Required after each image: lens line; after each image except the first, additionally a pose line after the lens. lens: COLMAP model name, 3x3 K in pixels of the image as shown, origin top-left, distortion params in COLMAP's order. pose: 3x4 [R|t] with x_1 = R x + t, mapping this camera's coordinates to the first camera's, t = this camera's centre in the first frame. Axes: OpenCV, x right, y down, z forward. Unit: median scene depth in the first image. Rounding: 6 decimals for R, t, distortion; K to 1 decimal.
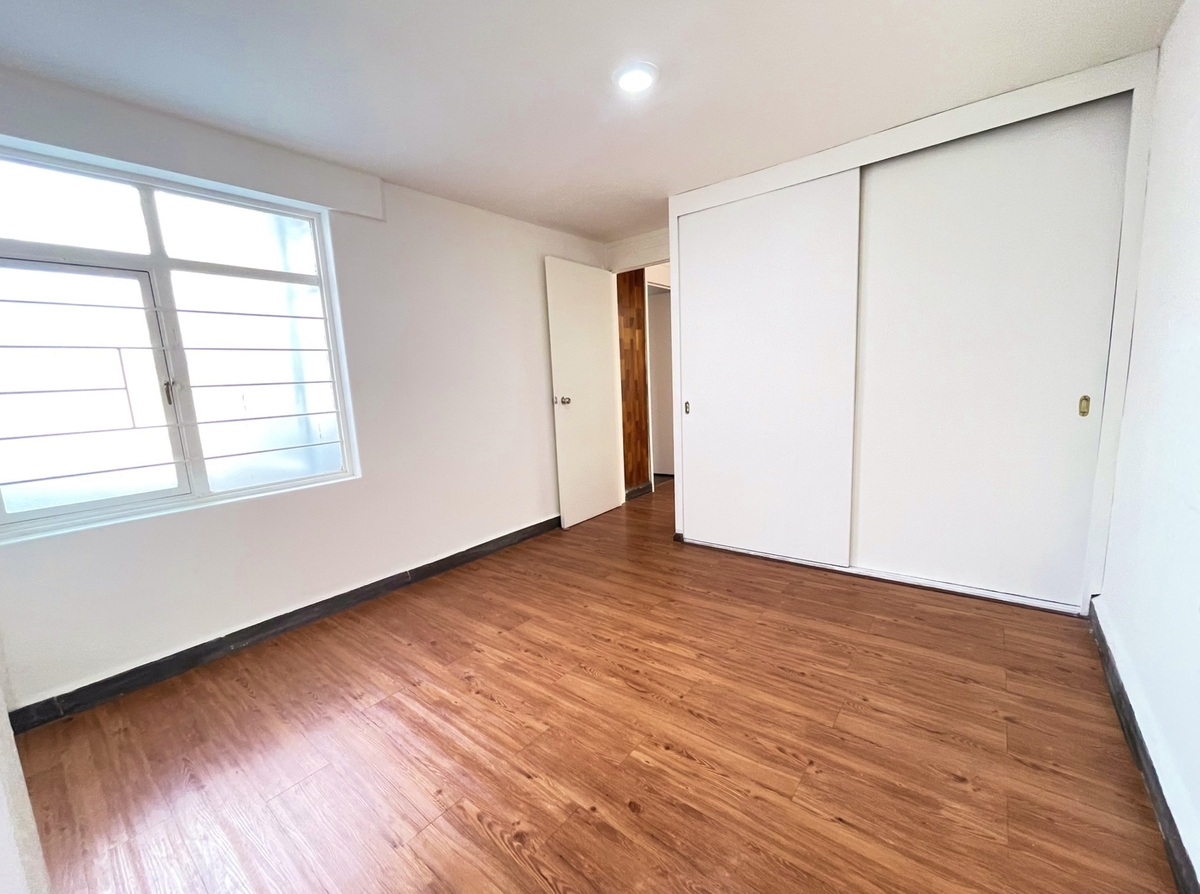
lens RADIAL K [[487.1, 0, 600.5], [0, 487.1, 452.1], [0, 0, 1]] dist [0.001365, 0.000283]
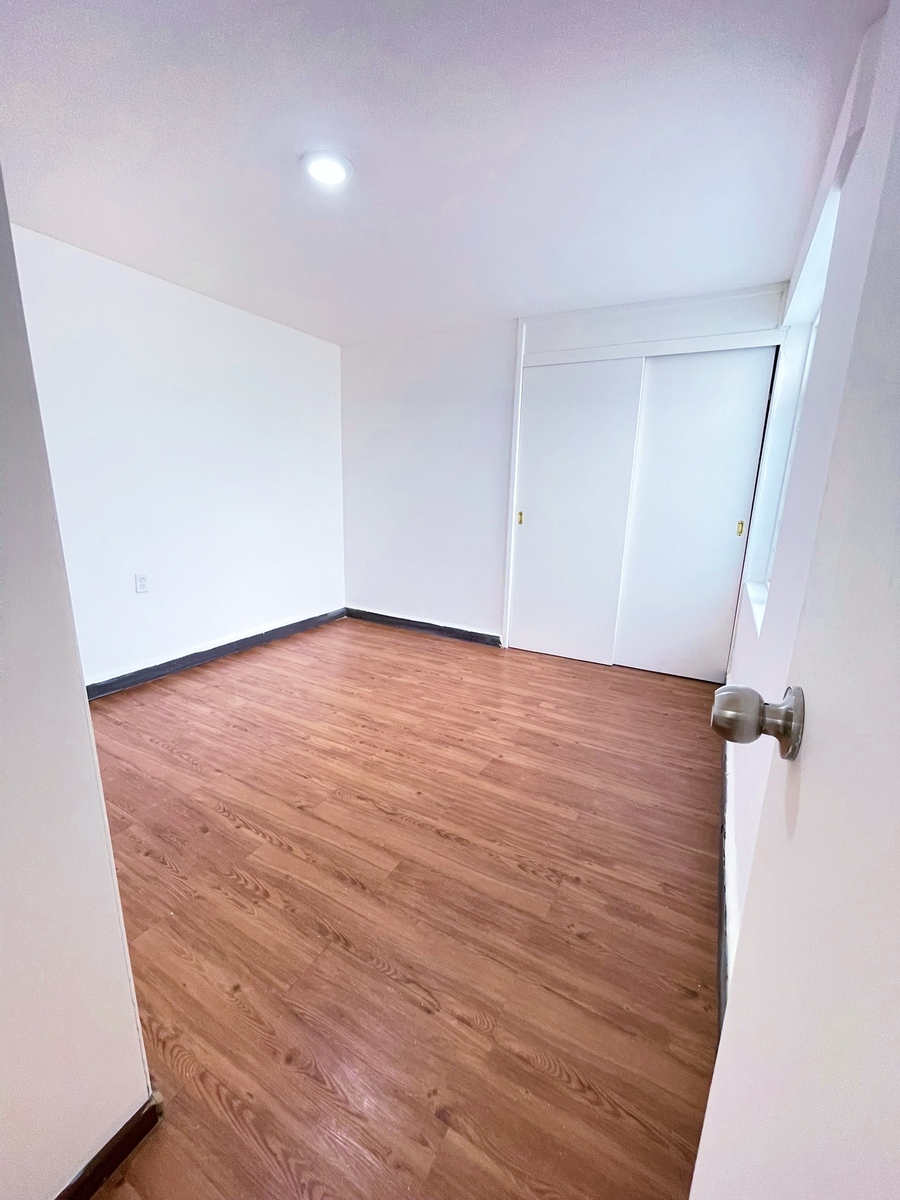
lens RADIAL K [[487.1, 0, 443.3], [0, 487.1, 596.0], [0, 0, 1]] dist [0.001365, 0.000283]
pose [[-0.987937, 0.058860, -0.143231, 0.028025], [0.001736, 0.929096, 0.369833, -0.304946], [0.154843, 0.365124, -0.917991, 1.885266]]
